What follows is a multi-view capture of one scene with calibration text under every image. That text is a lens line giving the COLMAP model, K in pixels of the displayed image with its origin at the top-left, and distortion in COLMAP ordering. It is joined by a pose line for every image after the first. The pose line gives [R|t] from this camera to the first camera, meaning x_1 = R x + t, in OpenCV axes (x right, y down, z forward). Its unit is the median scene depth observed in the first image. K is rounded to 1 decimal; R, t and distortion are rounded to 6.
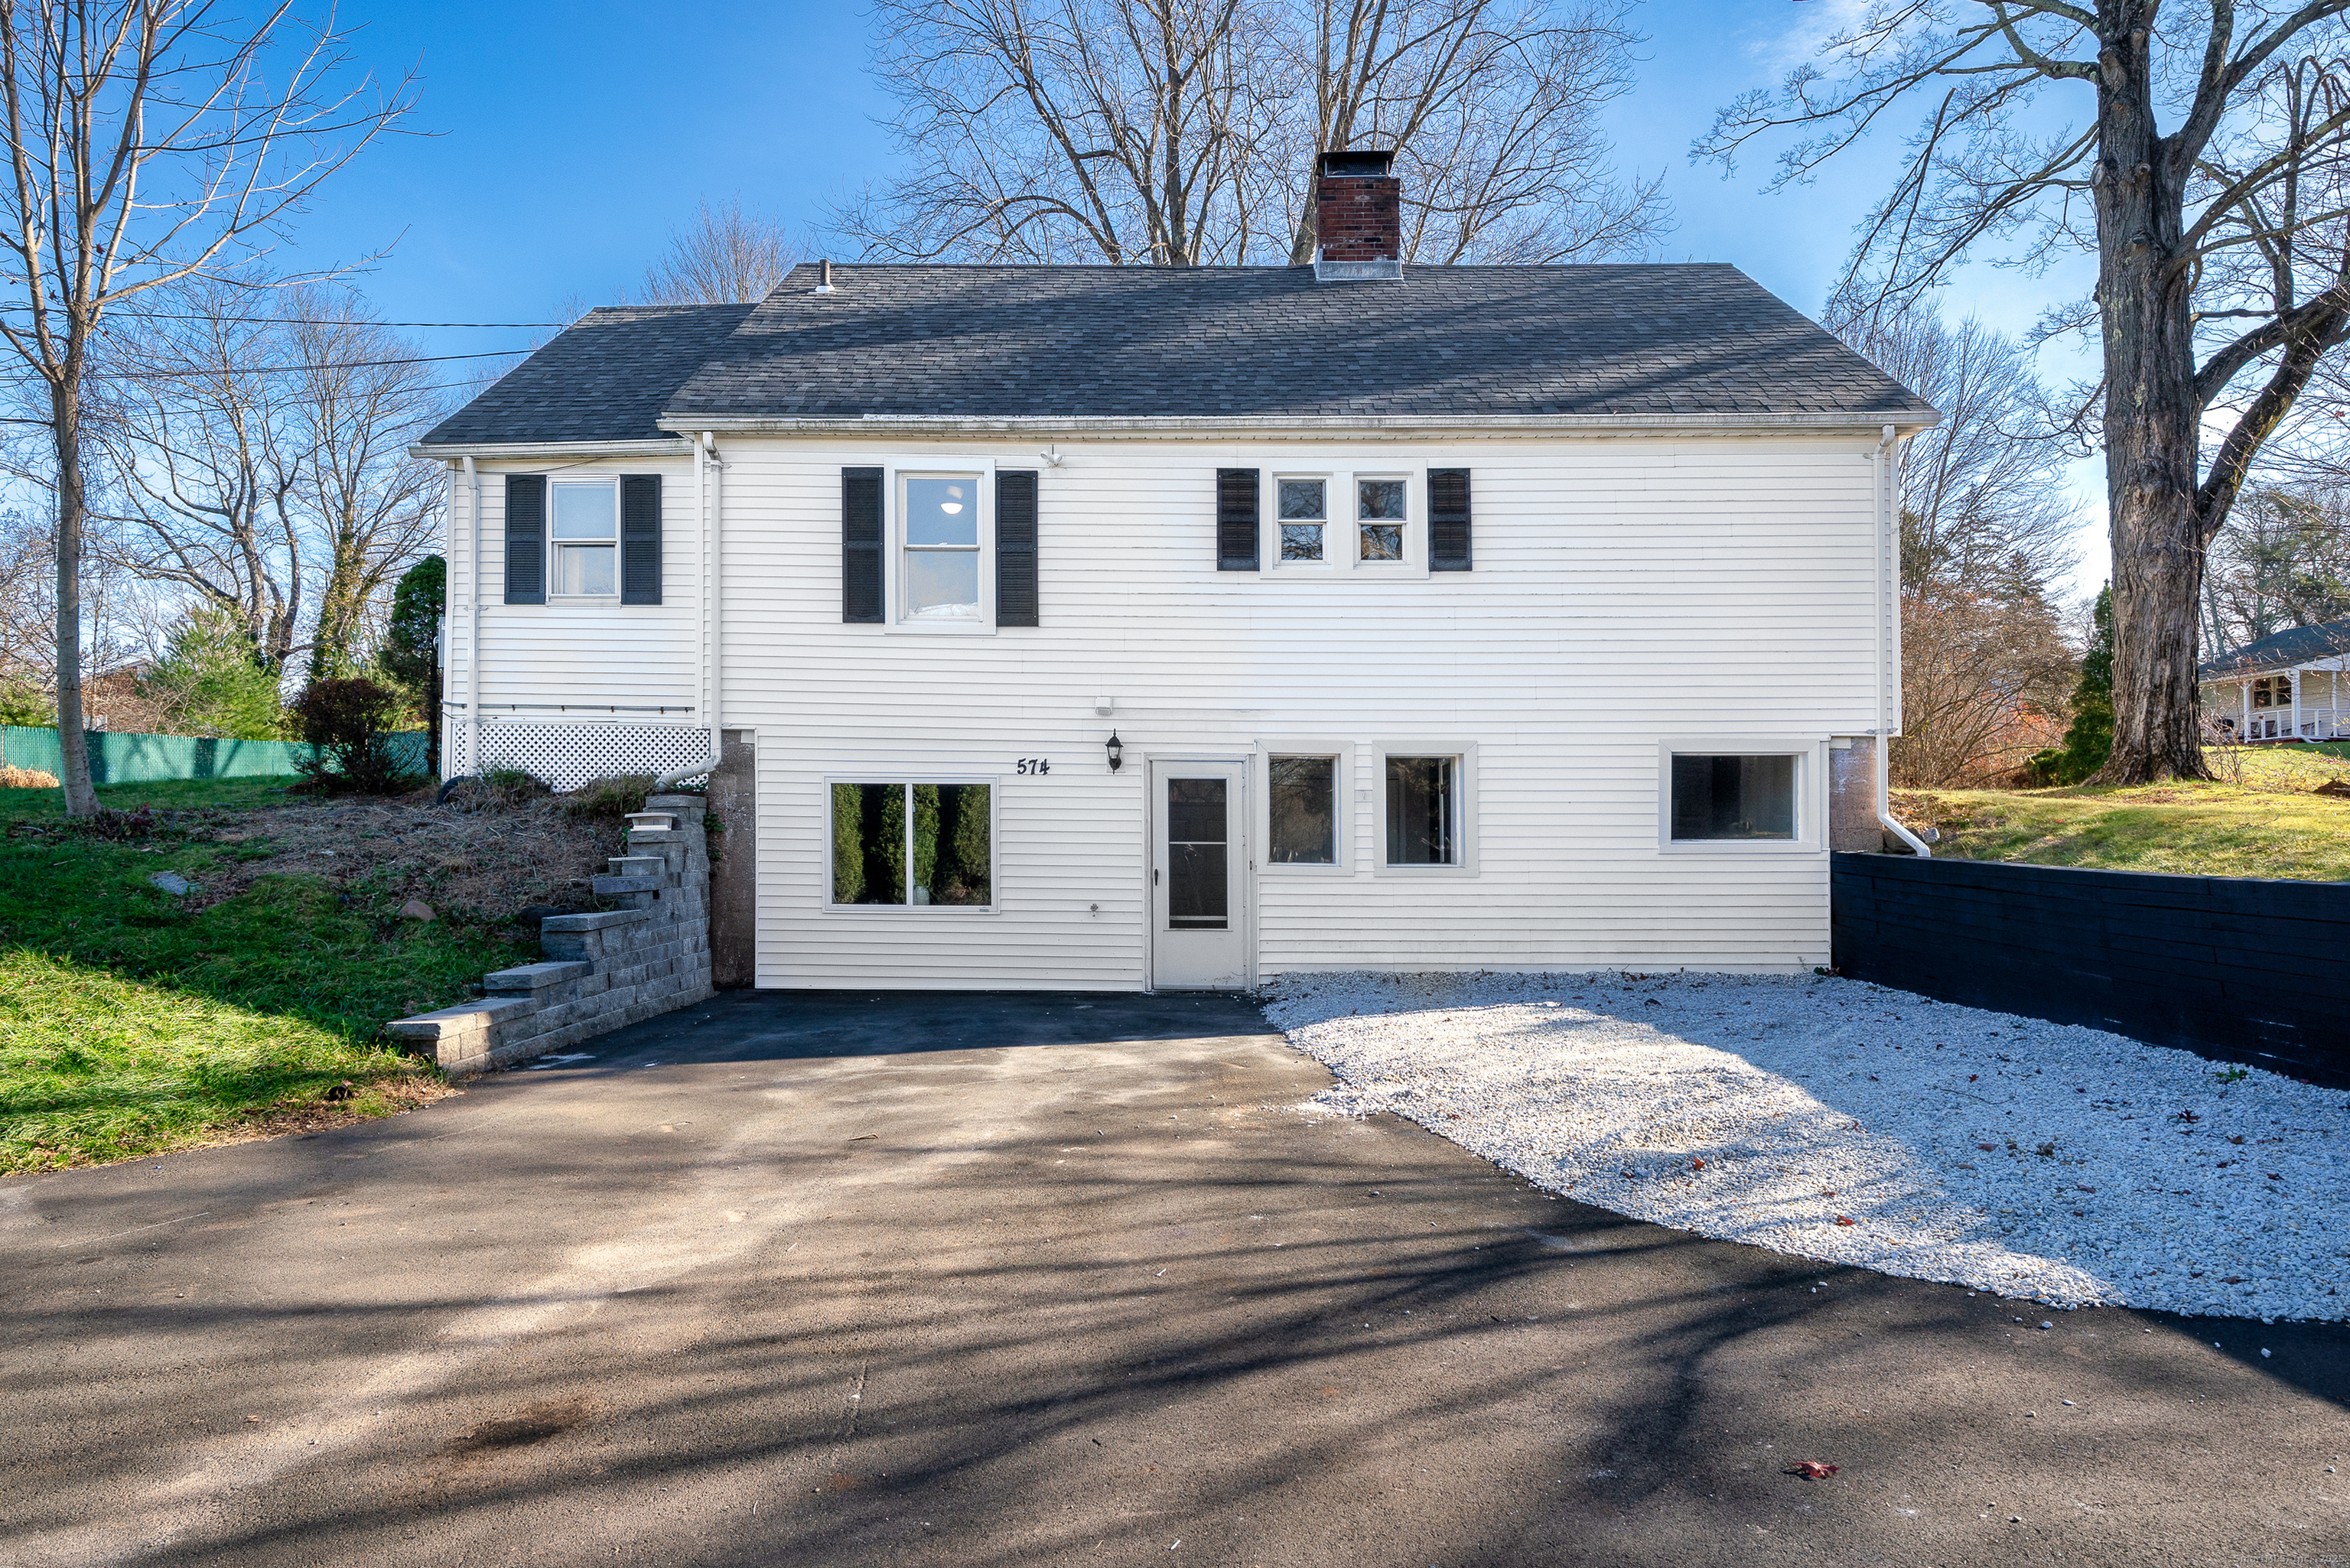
lens RADIAL K [[1267.8, 0, 1174.2], [0, 1267.8, 785.2], [0, 0, 1]] dist [-0.000255, -0.000120]
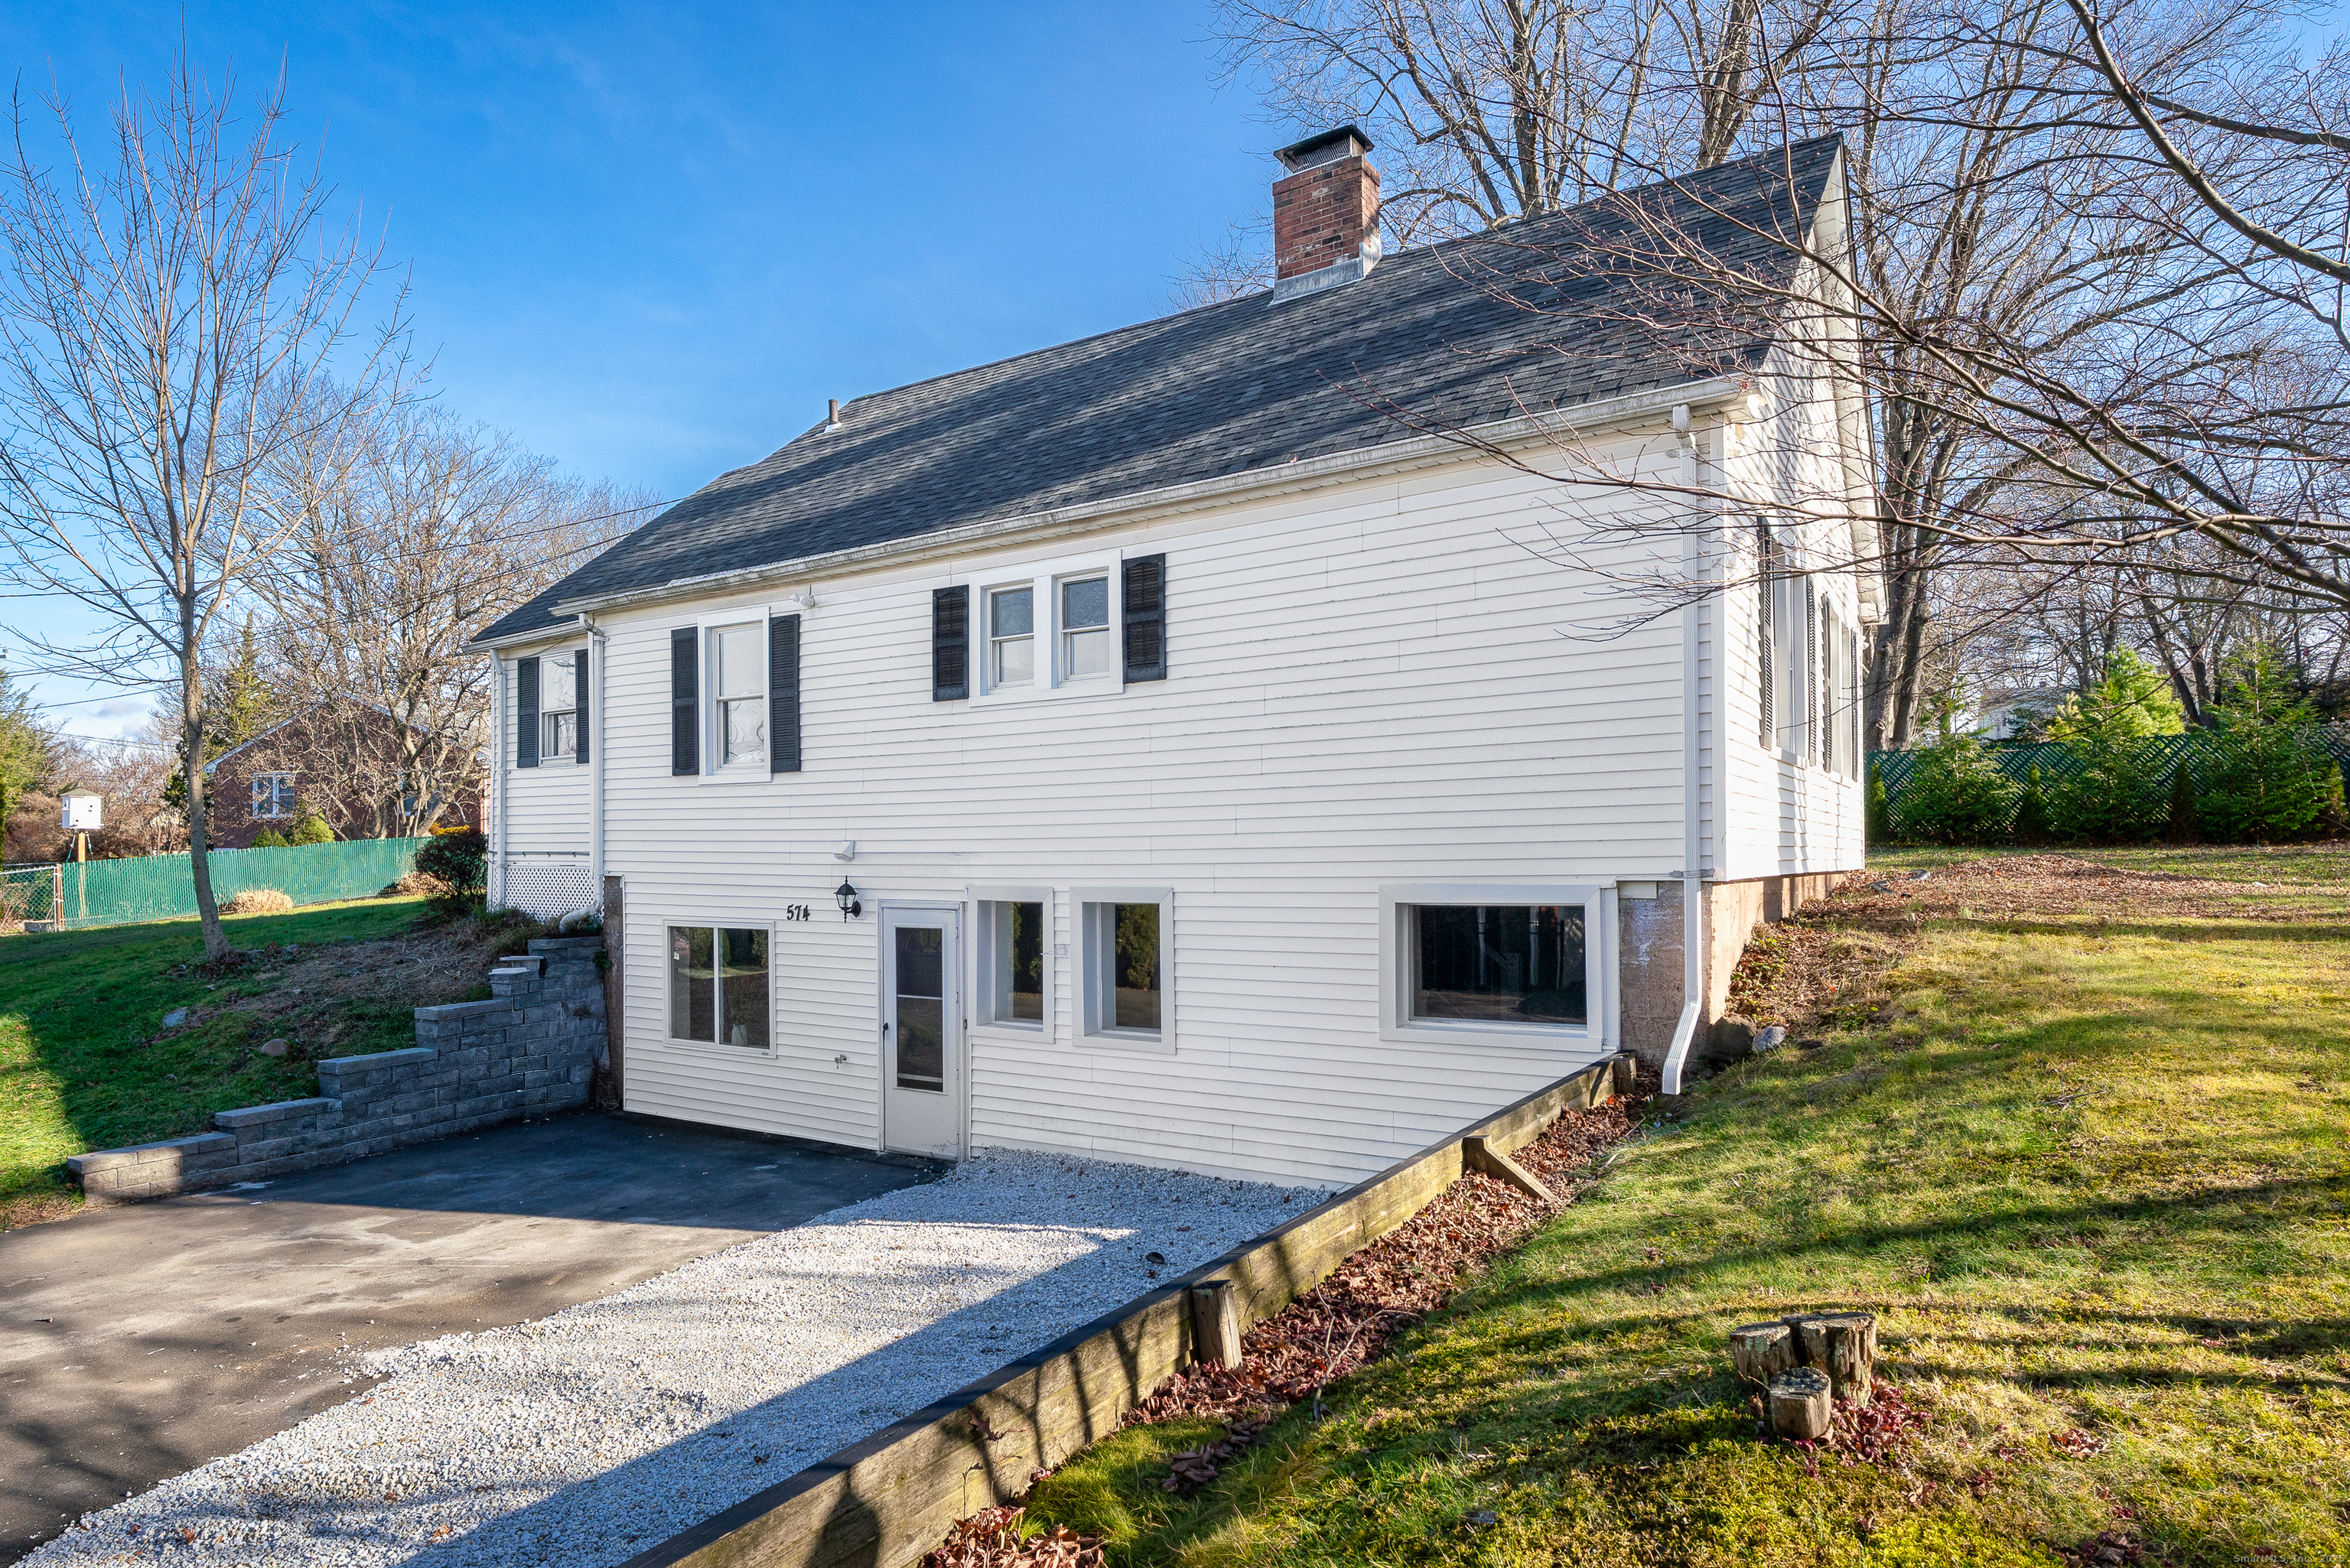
lens RADIAL K [[1342.3, 0, 1176.3], [0, 1342.3, 804.5], [0, 0, 1]] dist [0.007343, -0.000759]
pose [[0.841680, -0.031191, -0.539075, 0.706773], [0.035129, 0.999378, -0.002976, -0.085215], [0.538832, -0.016432, 0.842253, 0.271186]]
